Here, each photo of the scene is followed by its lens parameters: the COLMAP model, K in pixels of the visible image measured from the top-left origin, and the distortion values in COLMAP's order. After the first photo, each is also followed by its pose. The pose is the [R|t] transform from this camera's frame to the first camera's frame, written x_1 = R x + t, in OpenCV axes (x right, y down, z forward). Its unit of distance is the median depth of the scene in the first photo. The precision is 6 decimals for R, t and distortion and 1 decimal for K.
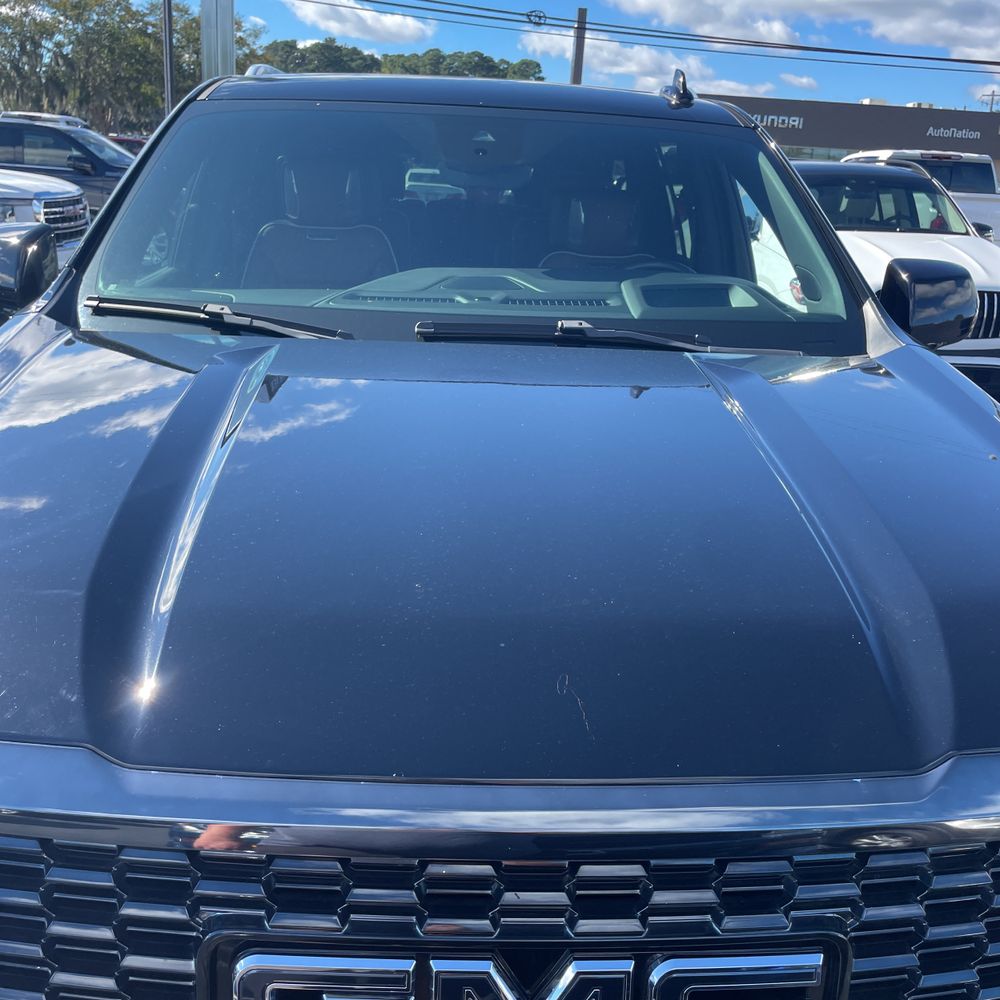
lens RADIAL K [[1002.6, 0, 500.0], [0, 1002.6, 500.0], [0, 0, 1]] dist [0.106306, -0.155239]
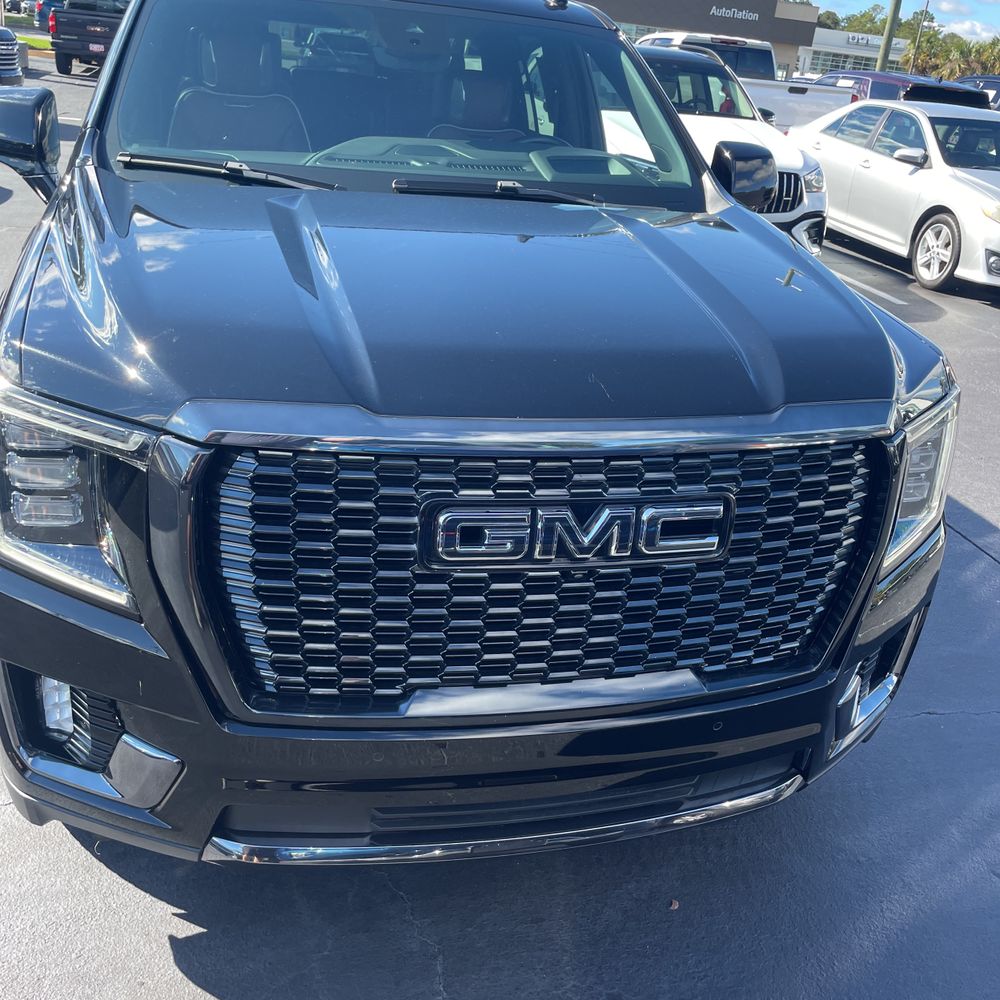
lens RADIAL K [[1011.8, 0, 511.4], [0, 1011.8, 497.5], [0, 0, 1]] dist [0.095005, -0.159337]
pose [[0.978093, -0.042099, 0.203866, -0.197980], [0.018892, 0.993247, 0.114470, 0.078146], [-0.207308, -0.108111, 0.972284, -0.340320]]
